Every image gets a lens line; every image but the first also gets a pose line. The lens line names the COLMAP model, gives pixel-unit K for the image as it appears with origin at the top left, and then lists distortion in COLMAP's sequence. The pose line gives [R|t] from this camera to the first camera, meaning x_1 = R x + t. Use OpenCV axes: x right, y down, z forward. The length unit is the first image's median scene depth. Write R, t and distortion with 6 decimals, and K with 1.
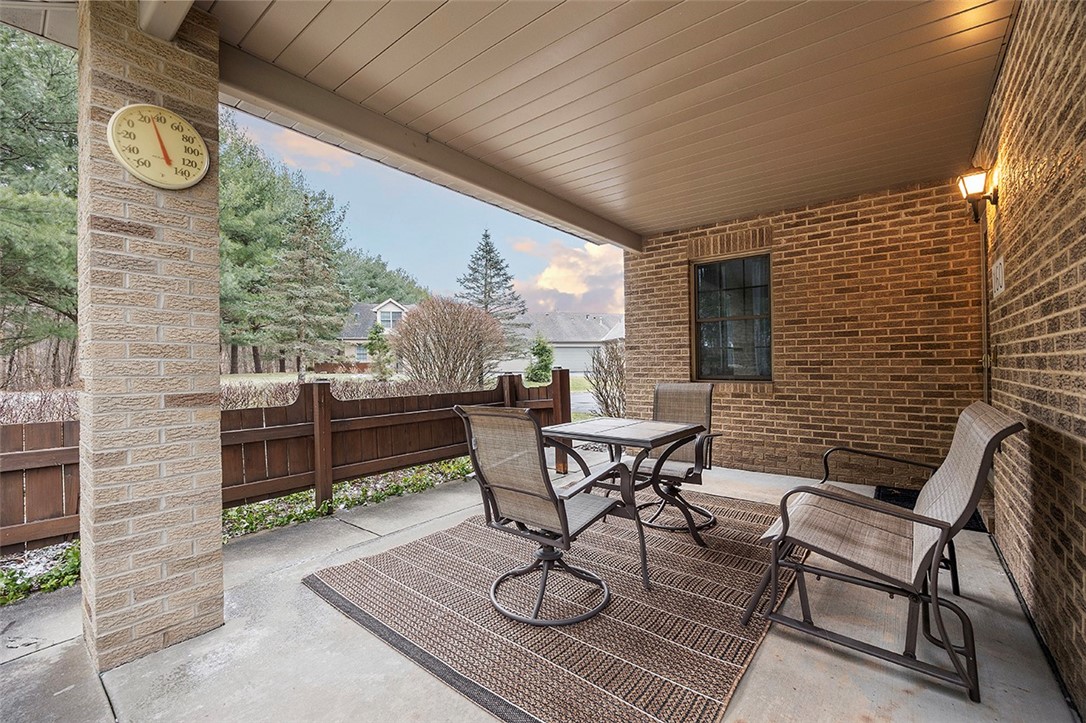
lens RADIAL K [[464.2, 0, 541.9], [0, 464.2, 365.9], [0, 0, 1]] dist [-0.005470, -0.000657]
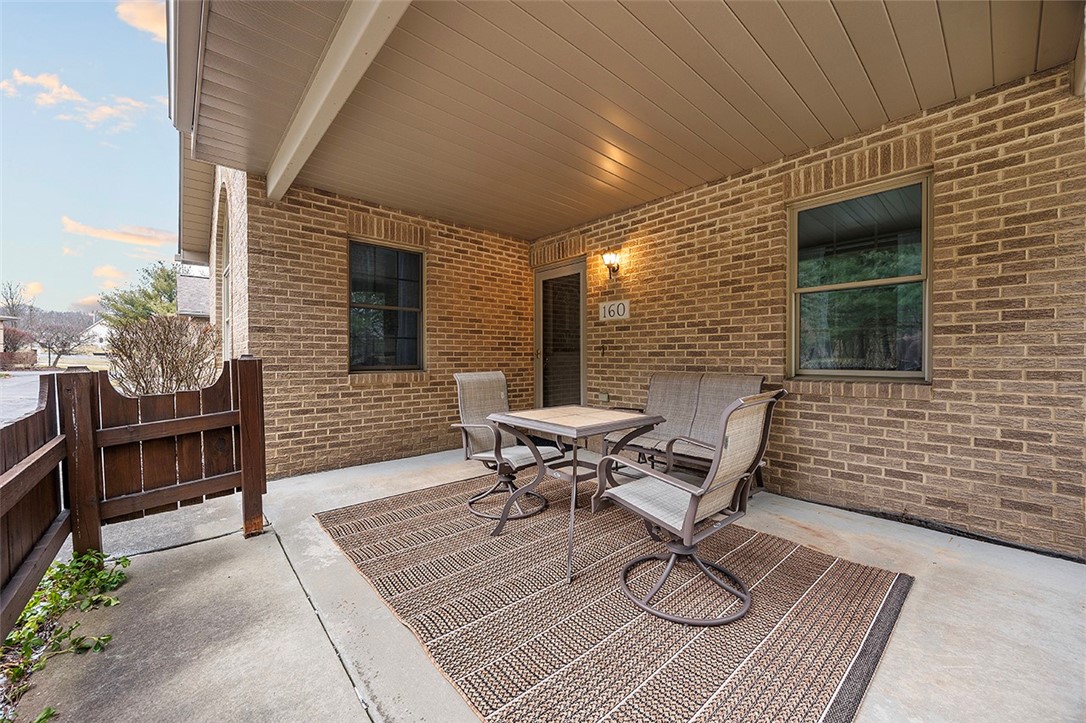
lens RADIAL K [[419.5, 0, 547.4], [0, 419.5, 359.3], [0, 0, 1]] dist [0.003573, 0.000304]
pose [[0.162022, 0.001910, 0.986785, -0.434310], [0.000240, 0.999998, -0.001975, 0.009451], [-0.986787, 0.000557, 0.162021, 0.548147]]
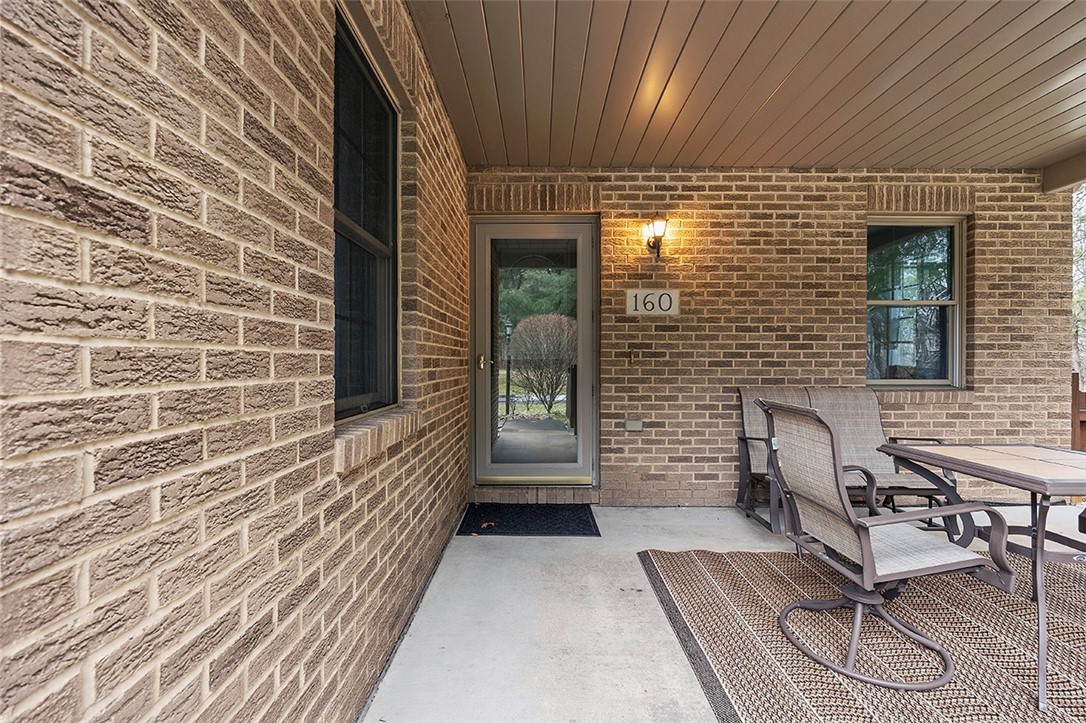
lens RADIAL K [[464.2, 0, 543.6], [0, 464.2, 363.2], [0, 0, 1]] dist [-0.005470, -0.000657]
pose [[-0.636714, 0.003496, 0.771092, 0.062287], [0.003797, 0.999992, -0.001398, -0.003976], [-0.771091, 0.002037, -0.636722, 1.166613]]
